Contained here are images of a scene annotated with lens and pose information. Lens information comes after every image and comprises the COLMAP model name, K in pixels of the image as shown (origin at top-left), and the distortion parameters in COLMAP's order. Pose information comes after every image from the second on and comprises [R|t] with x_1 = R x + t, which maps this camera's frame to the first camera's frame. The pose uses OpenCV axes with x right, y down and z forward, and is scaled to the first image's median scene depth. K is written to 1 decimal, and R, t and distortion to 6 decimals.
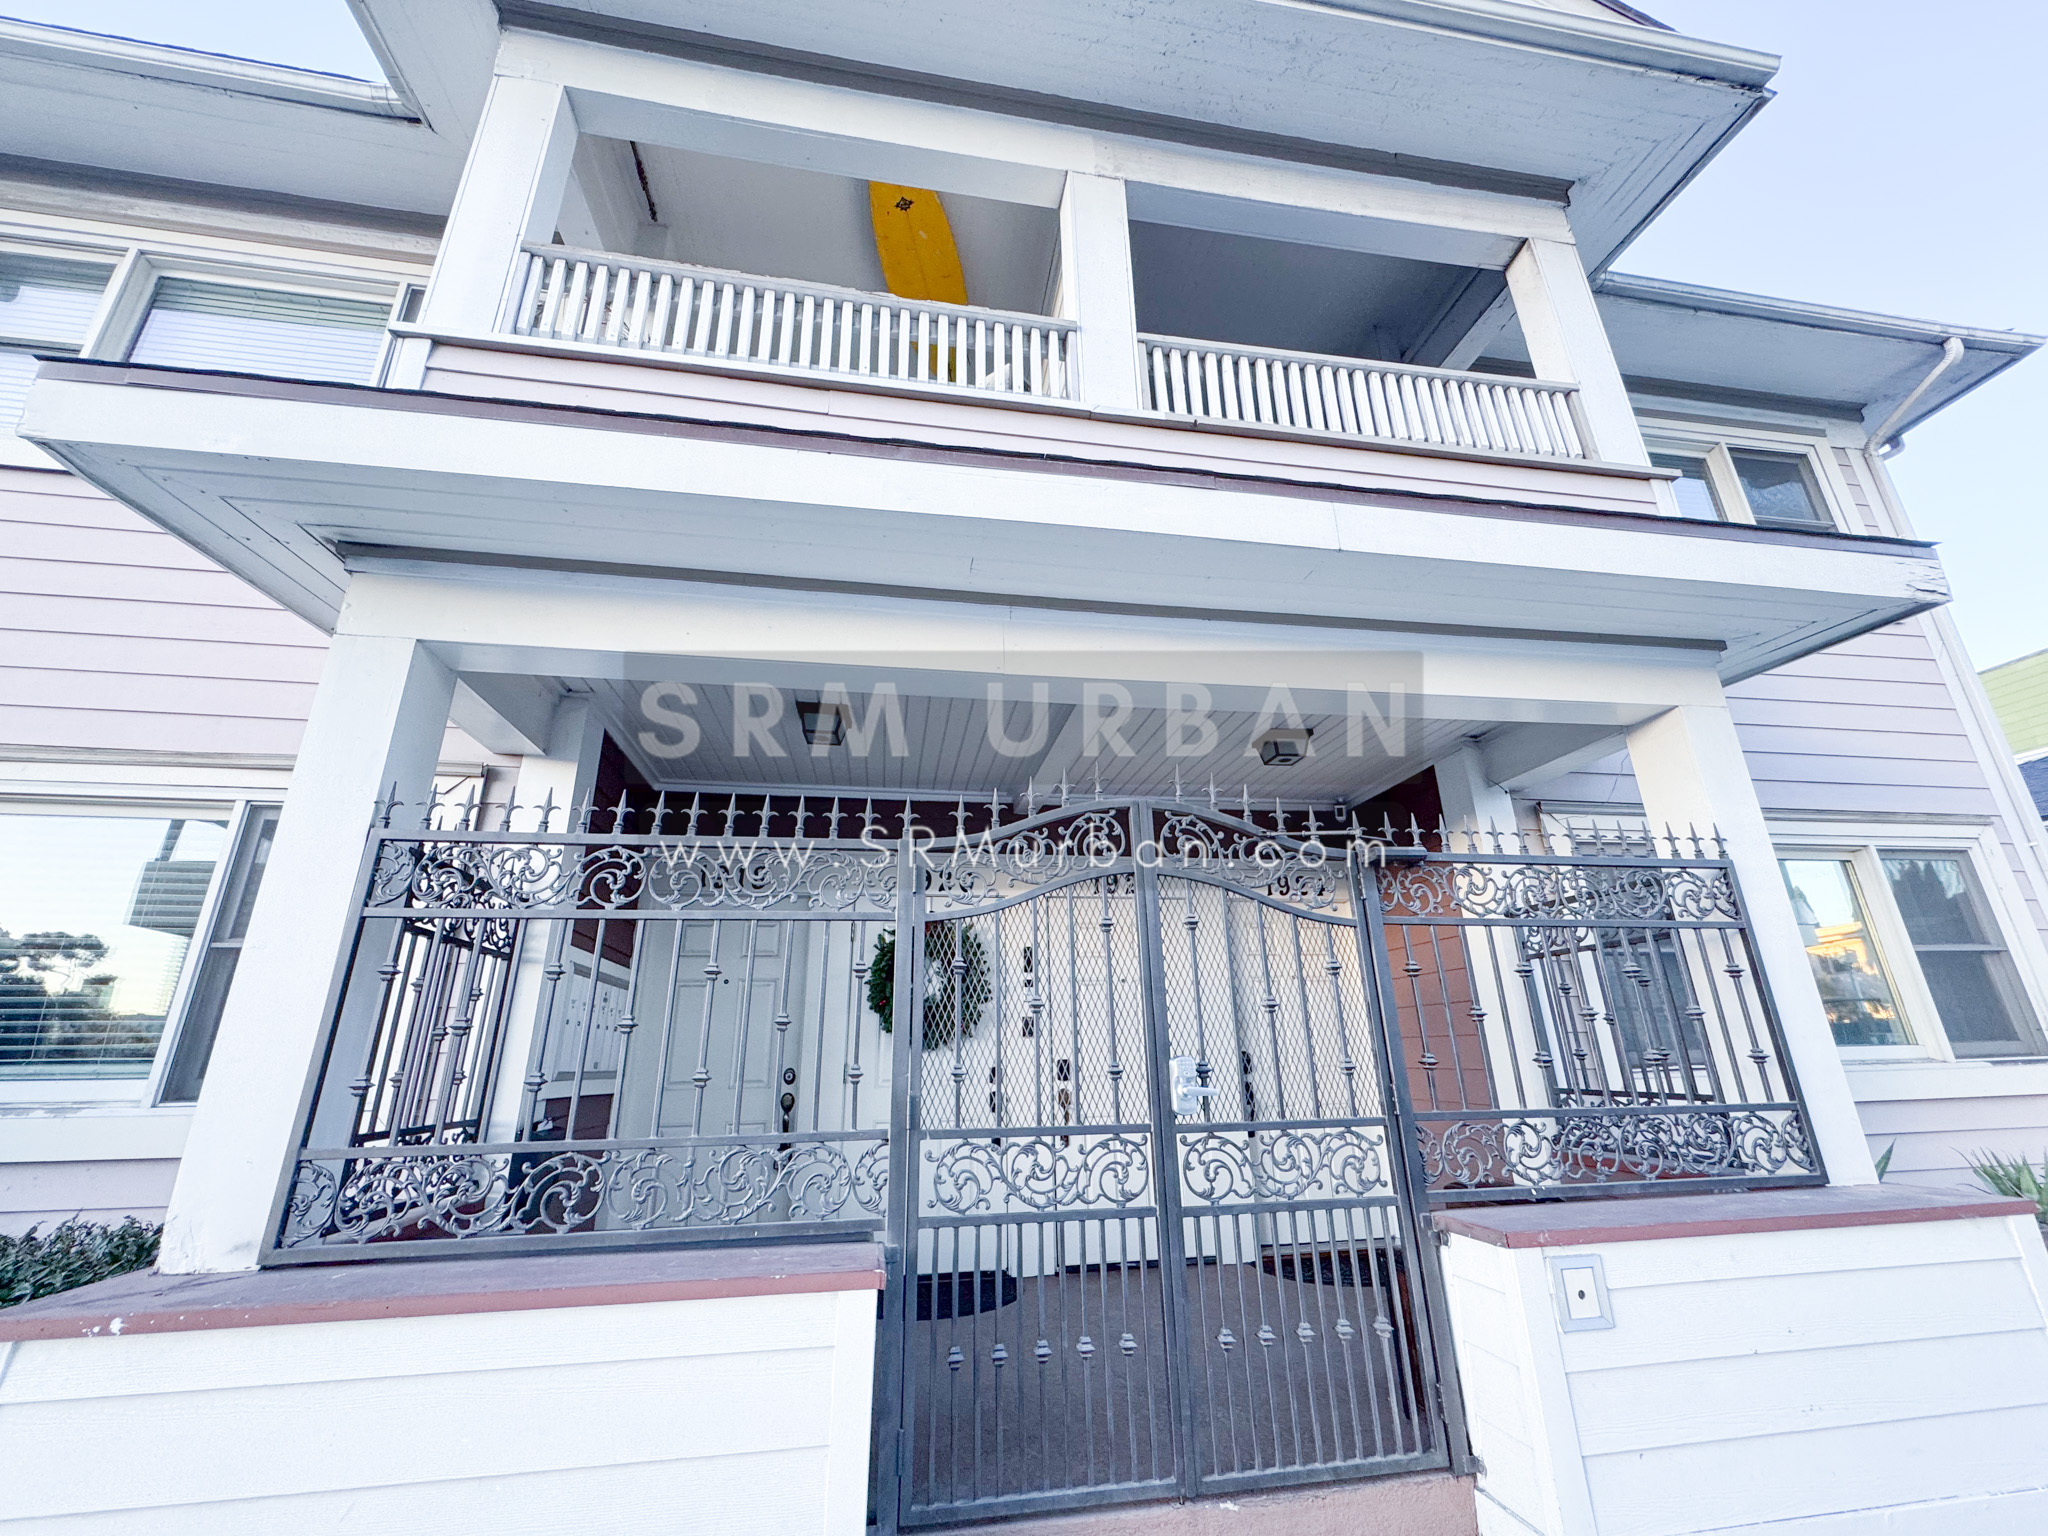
lens RADIAL K [[830.5, 0, 1027.0], [0, 830.5, 725.2], [0, 0, 1]] dist [-0.004656, -0.000158]
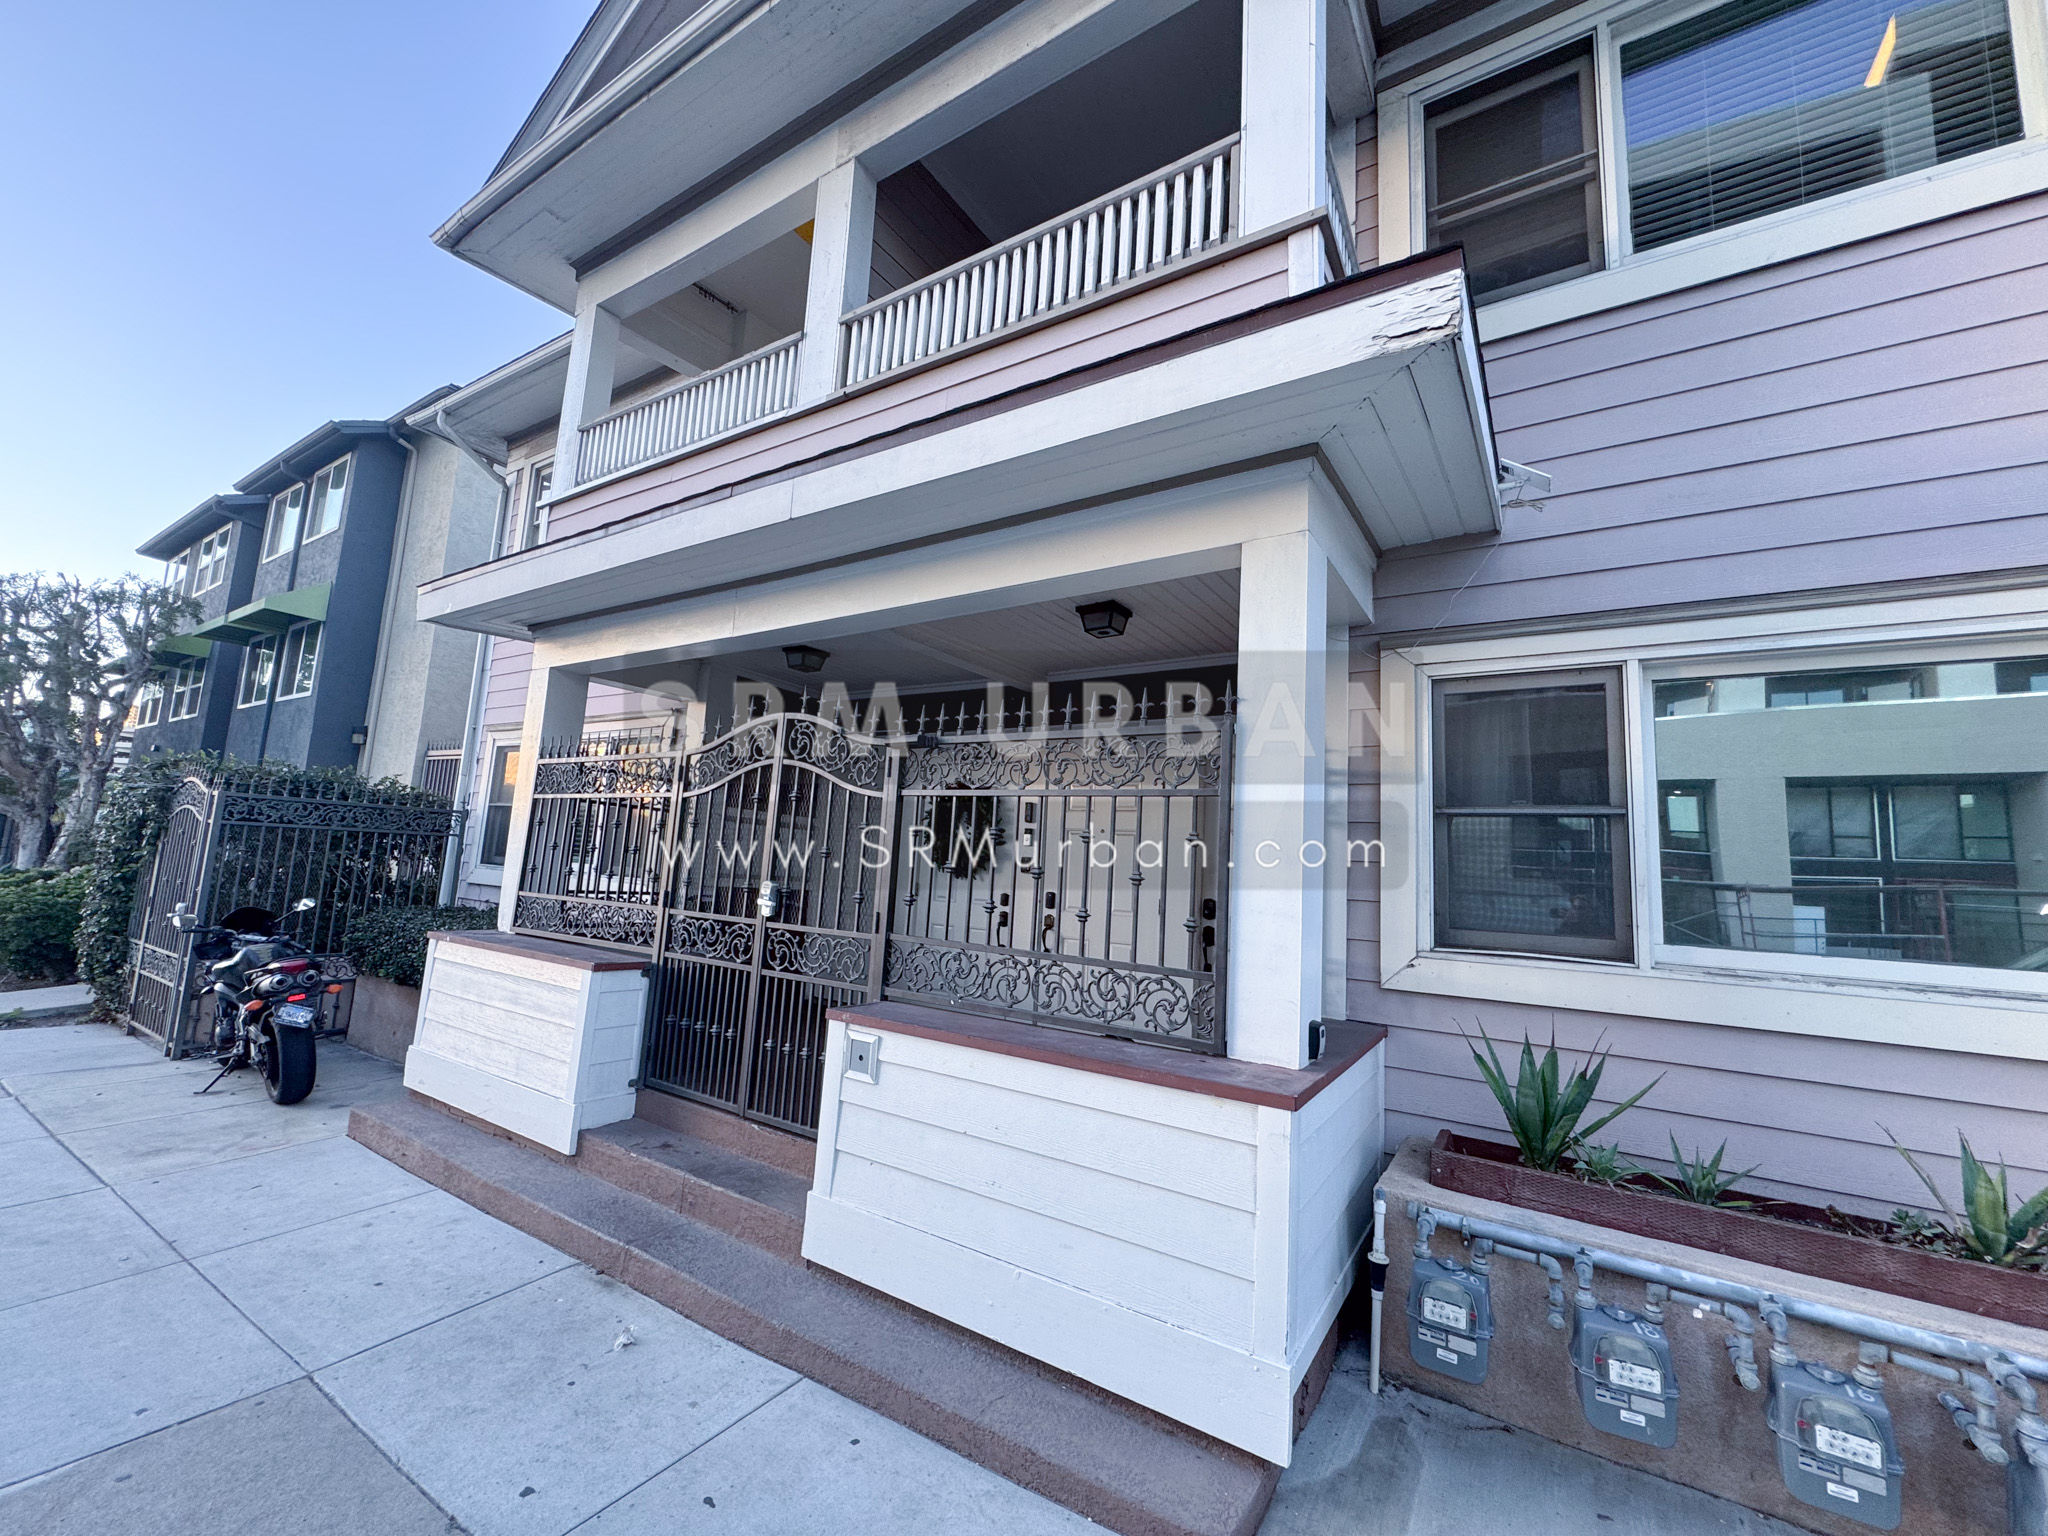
lens RADIAL K [[815.5, 0, 1024.0], [0, 815.5, 768.0], [0, 0, 1]] dist [-0.004556, 0.000372]
pose [[0.734718, -0.035151, -0.677462, 1.002730], [0.169667, 0.976439, 0.133343, 0.047766], [0.656813, -0.212913, 0.723371, 0.167343]]
